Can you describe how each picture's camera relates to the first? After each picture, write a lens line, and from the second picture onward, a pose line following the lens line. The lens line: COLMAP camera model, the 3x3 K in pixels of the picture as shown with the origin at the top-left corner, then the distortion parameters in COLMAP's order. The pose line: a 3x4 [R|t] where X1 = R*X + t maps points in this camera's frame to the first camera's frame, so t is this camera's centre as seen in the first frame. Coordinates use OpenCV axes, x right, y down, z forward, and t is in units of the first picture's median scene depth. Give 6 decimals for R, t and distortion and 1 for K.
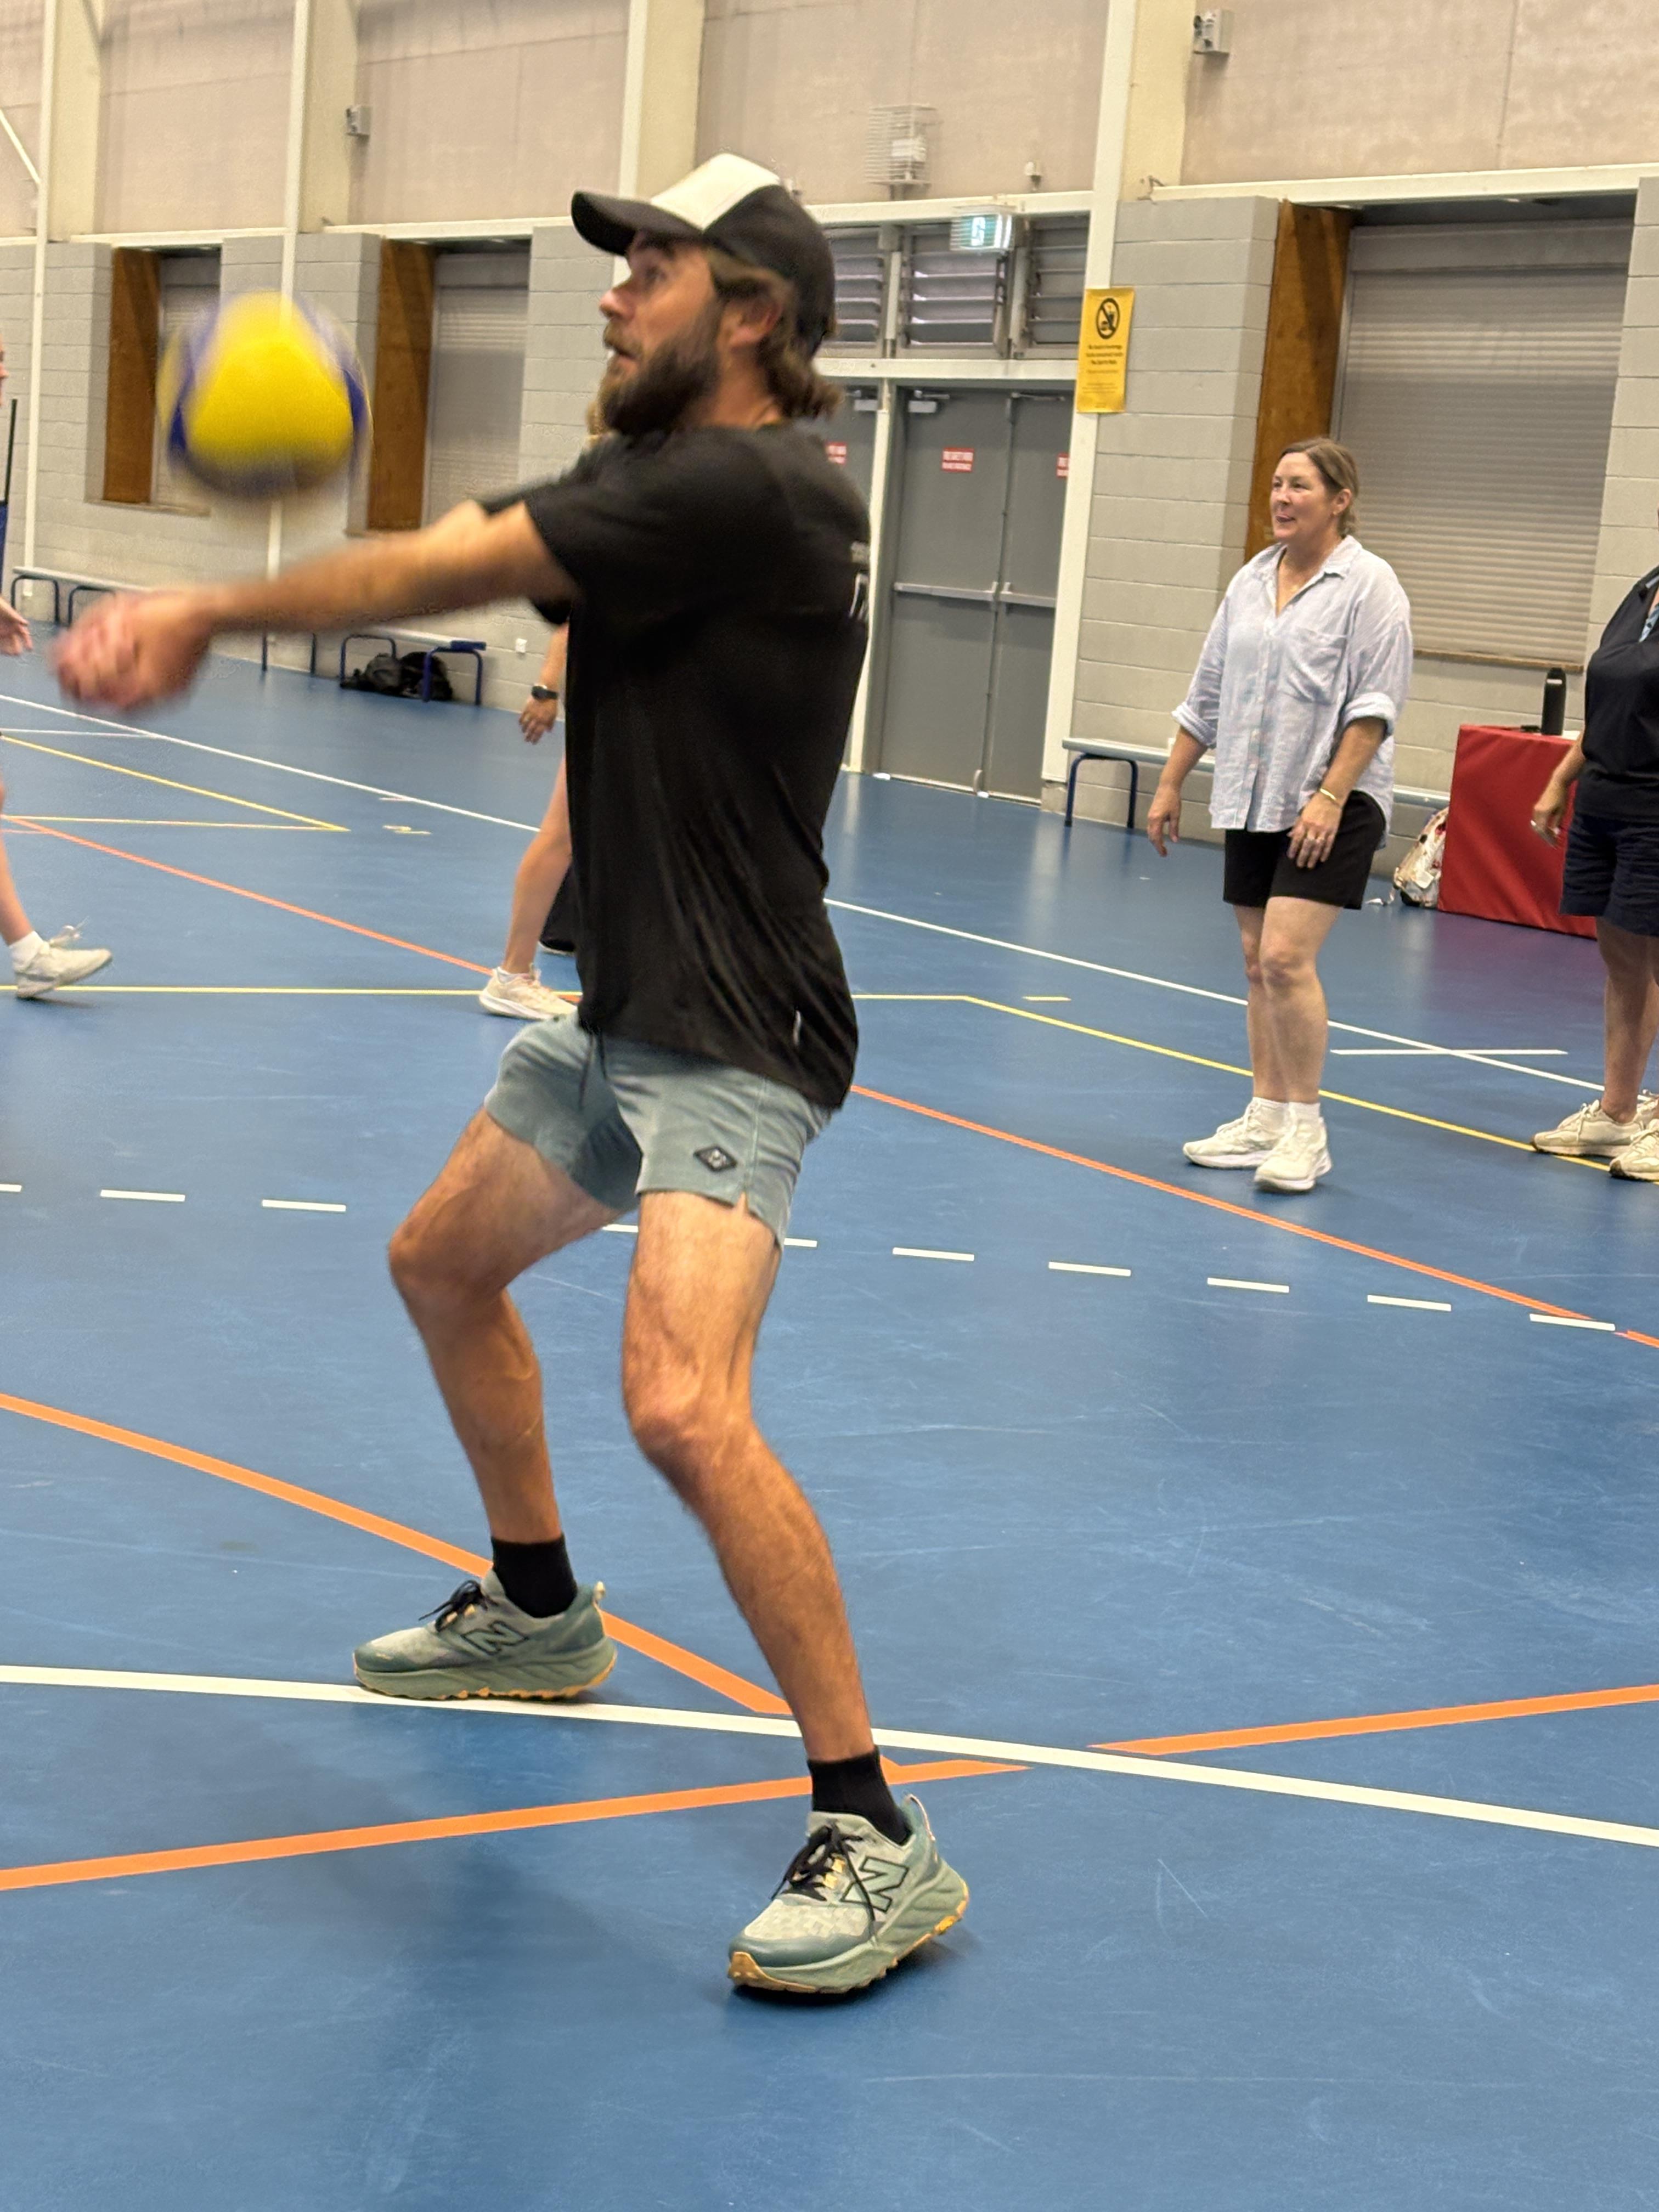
lens RADIAL K [[3873.3, 0, 829.5], [0, 3873.3, 1106.0], [0, 0, 1]] dist [0.269172, -1.025762]
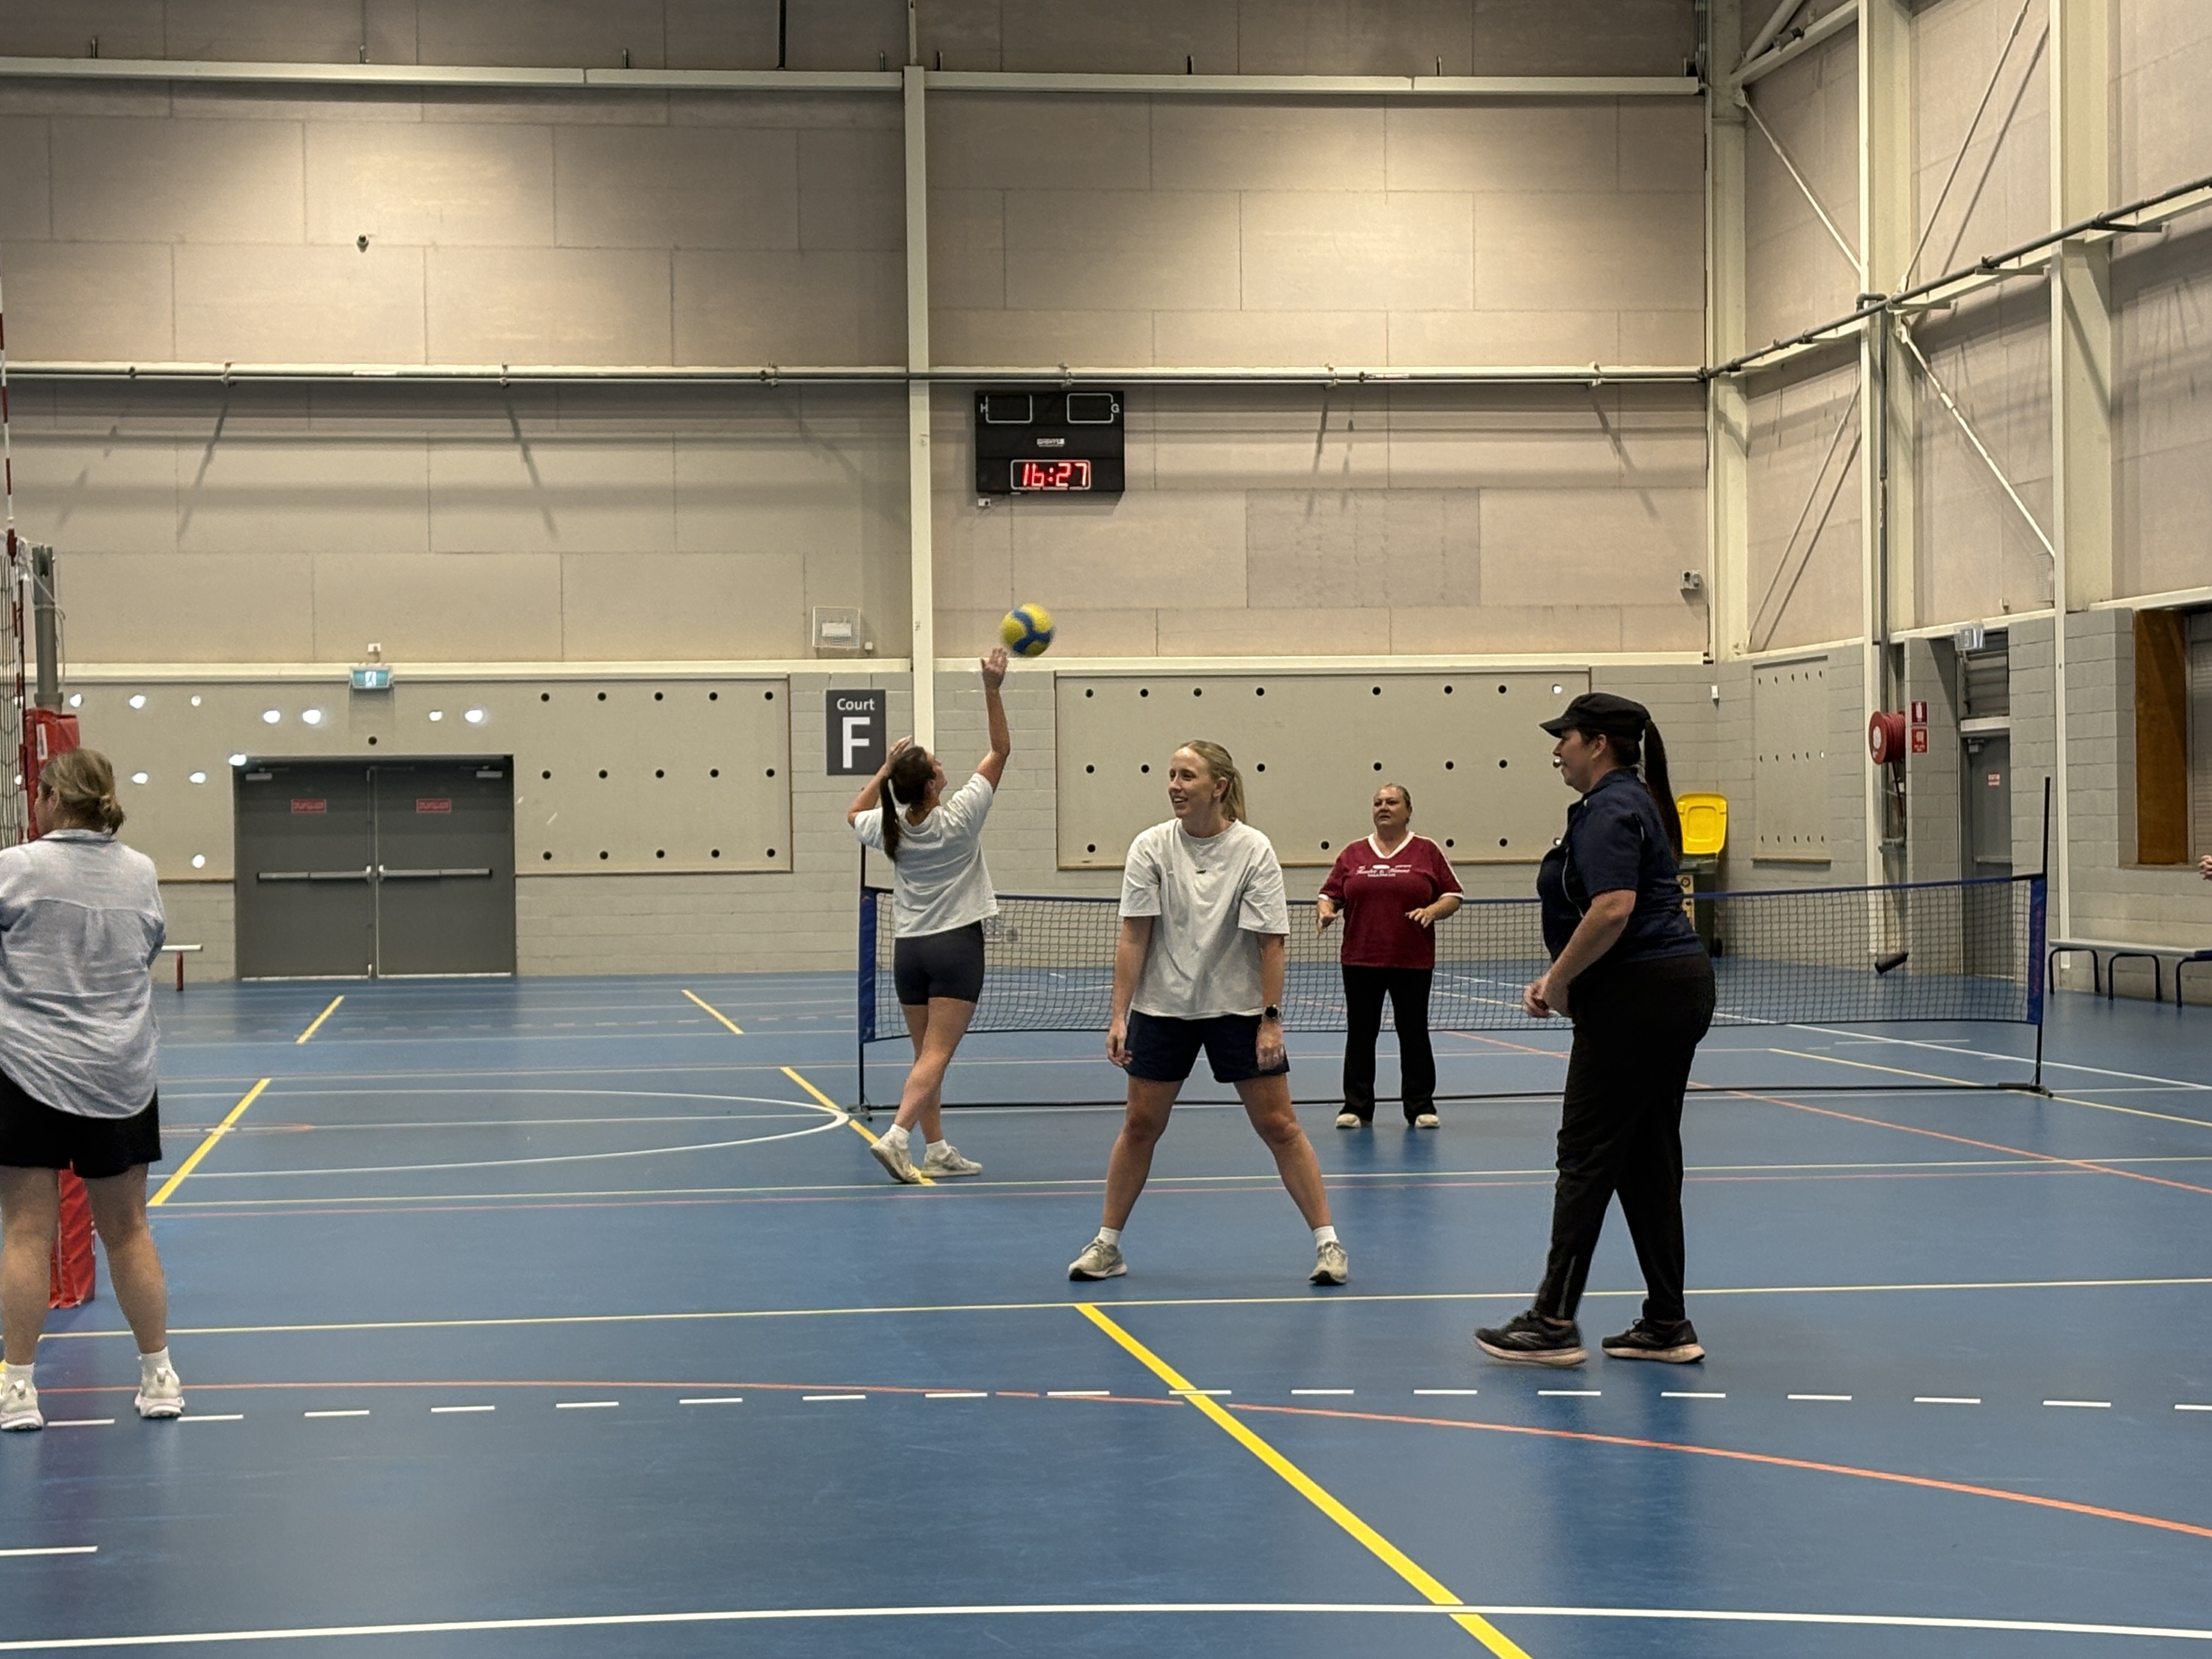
lens RADIAL K [[4552.0, 0, 1106.0], [0, 4552.0, 829.5], [0, 0, 1]] dist [0.213066, -0.641853]
pose [[0.916560, -0.091361, -0.389321, 0.023628], [0.026343, 0.985233, -0.169183, 0.022460], [0.399028, 0.144810, 0.905432, -0.131017]]
